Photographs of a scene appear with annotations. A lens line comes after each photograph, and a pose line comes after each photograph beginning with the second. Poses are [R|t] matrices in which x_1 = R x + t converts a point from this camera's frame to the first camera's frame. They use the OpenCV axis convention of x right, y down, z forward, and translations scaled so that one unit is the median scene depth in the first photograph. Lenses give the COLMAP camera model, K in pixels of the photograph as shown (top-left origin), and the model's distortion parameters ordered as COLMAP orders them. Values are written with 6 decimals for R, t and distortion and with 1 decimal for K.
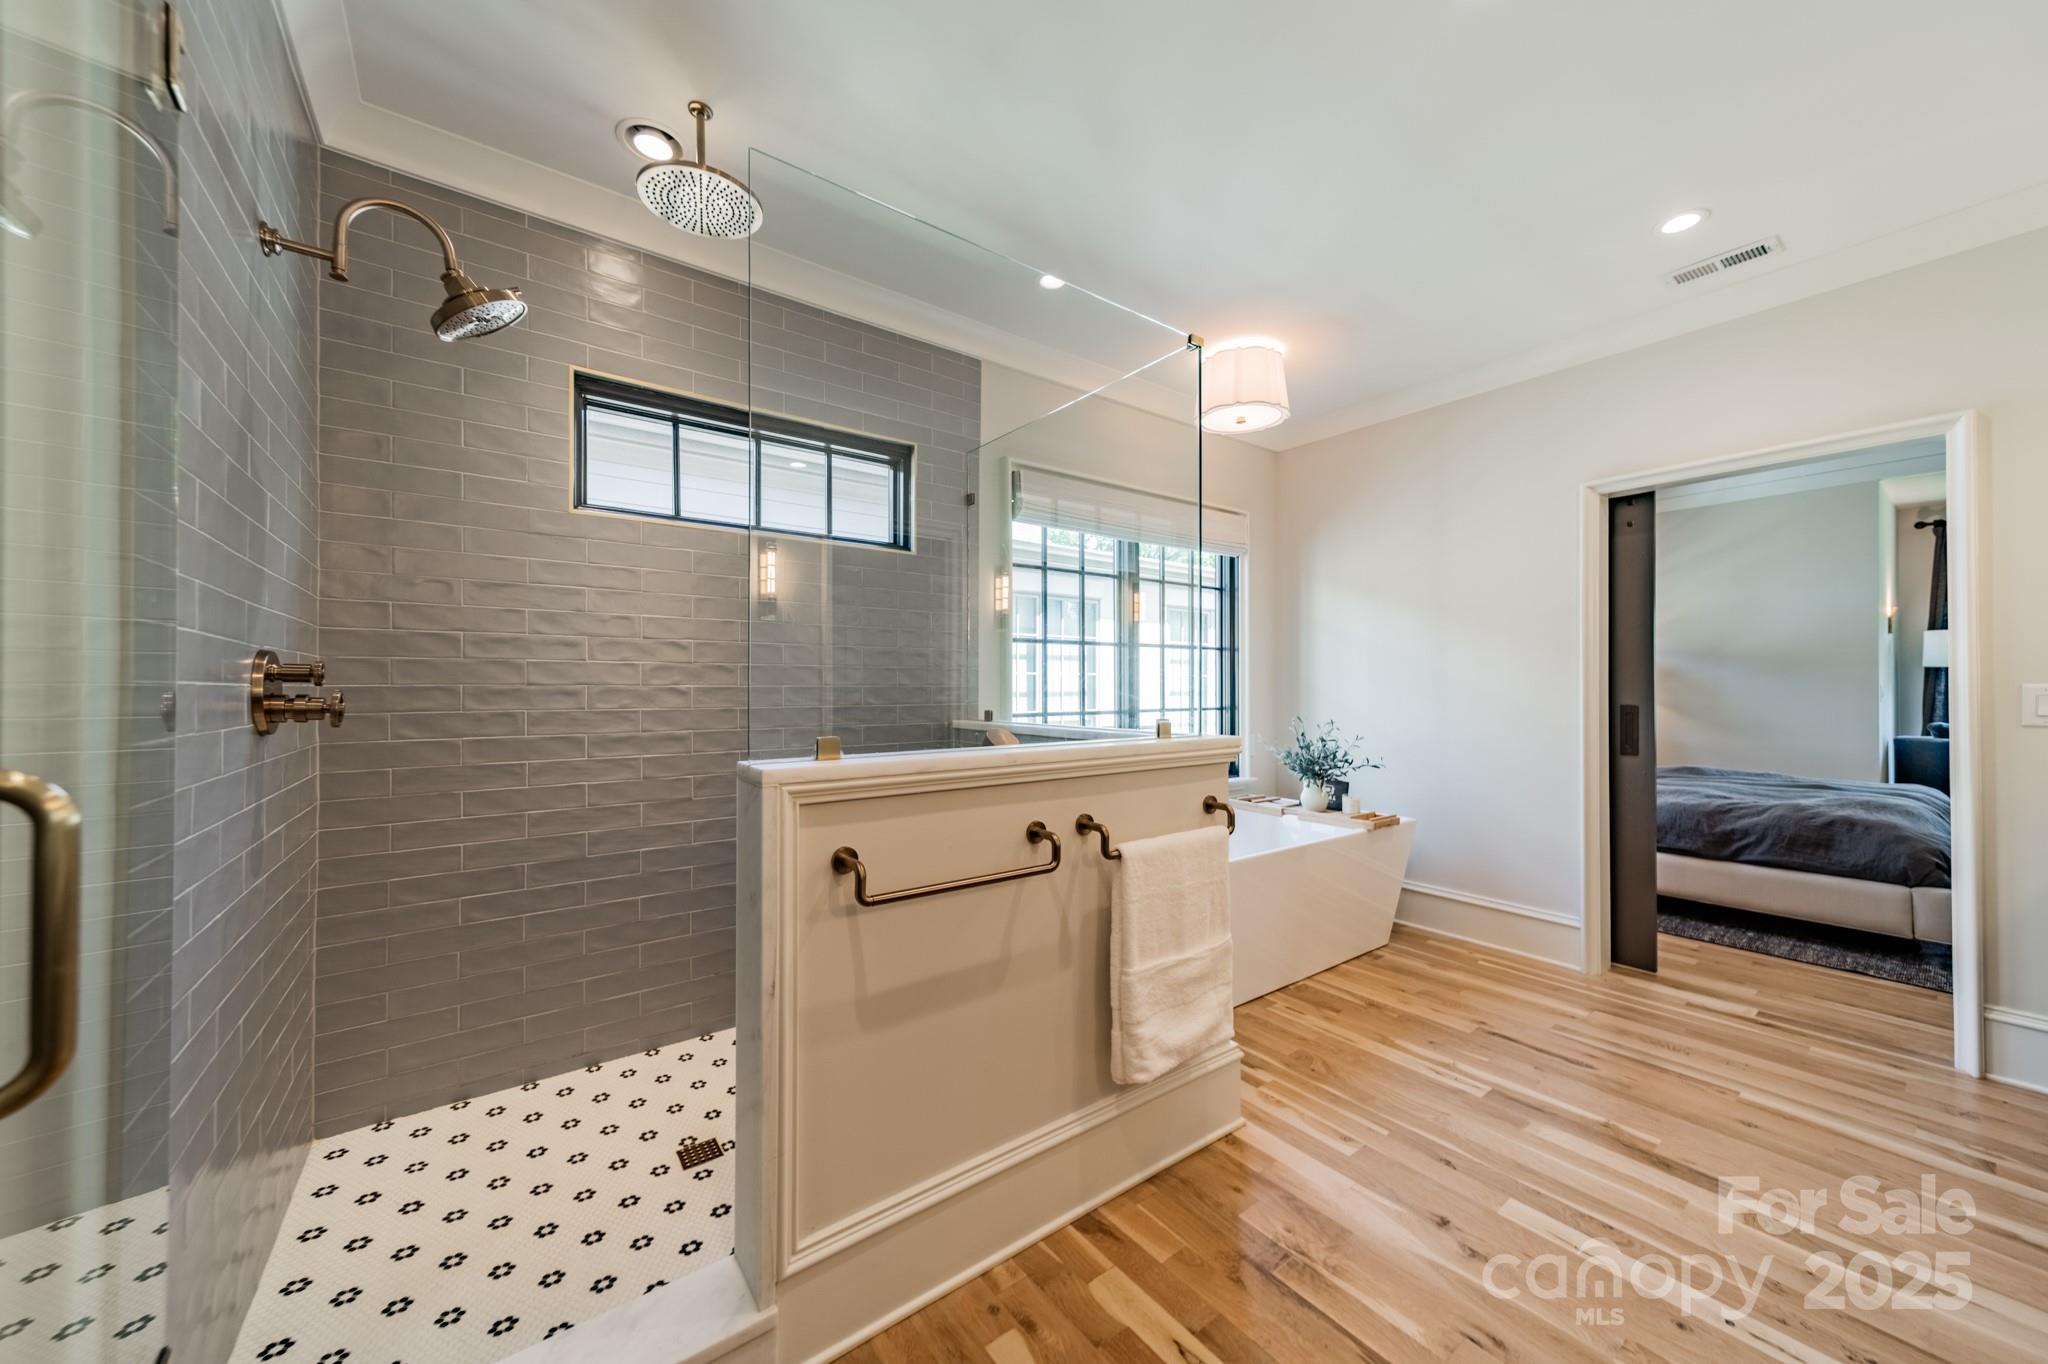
lens RADIAL K [[719.2, 0, 1029.8], [0, 719.2, 683.4], [0, 0, 1]] dist [0.007651, -0.000008]
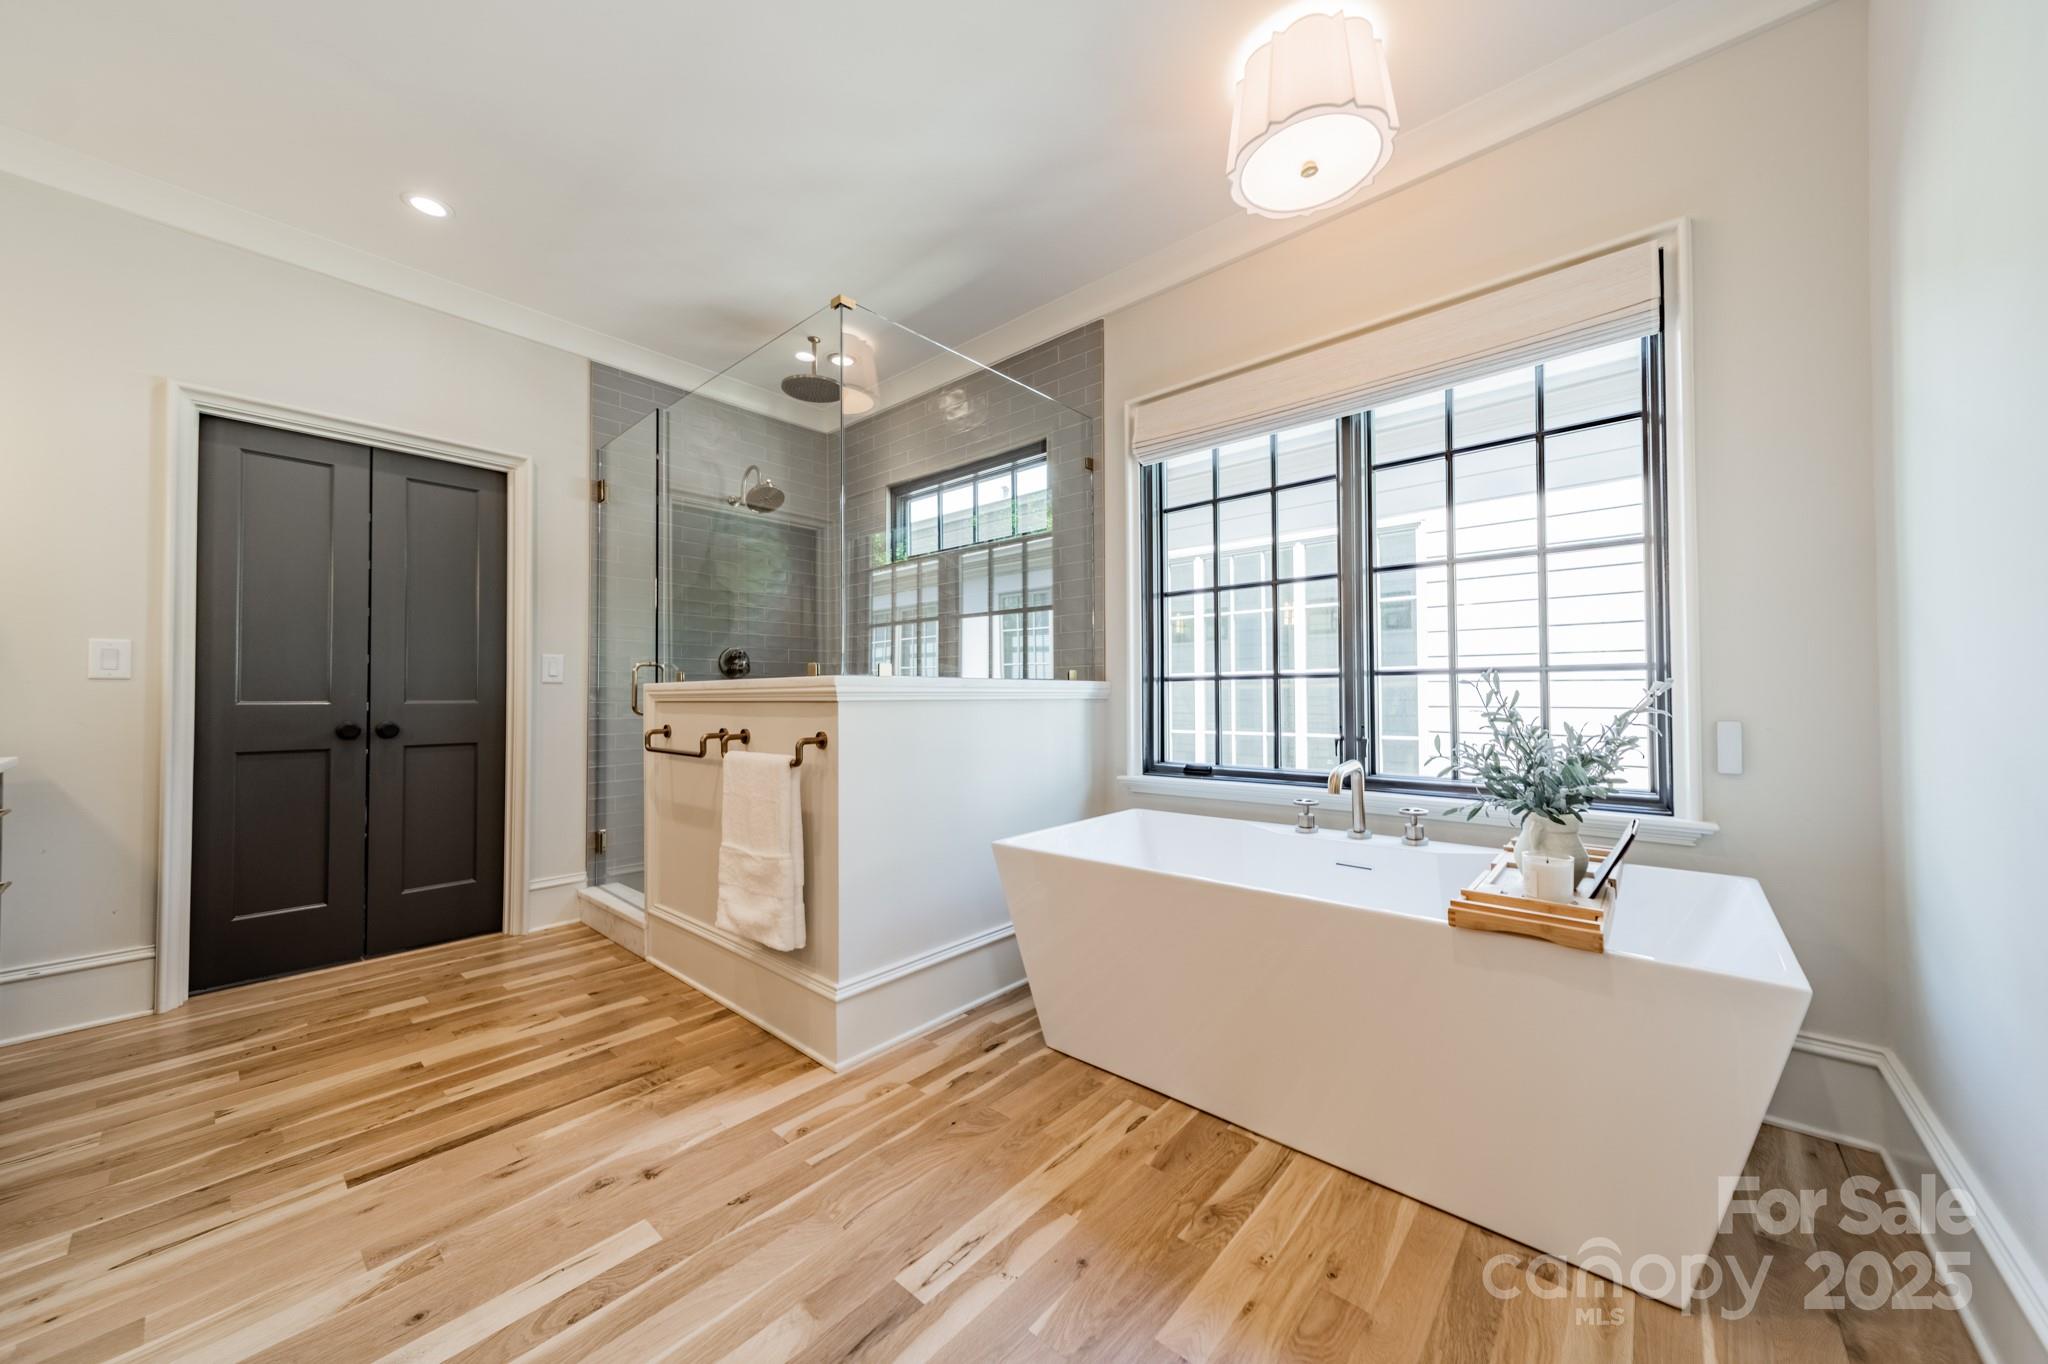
lens RADIAL K [[719.2, 0, 1029.8], [0, 719.2, 683.4], [0, 0, 1]] dist [0.007651, -0.000008]
pose [[0.215764, -0.015891, -0.976316, 1.232437], [0.009654, 0.999853, -0.014141, 0.098543], [0.976398, -0.006374, 0.215886, 0.988166]]
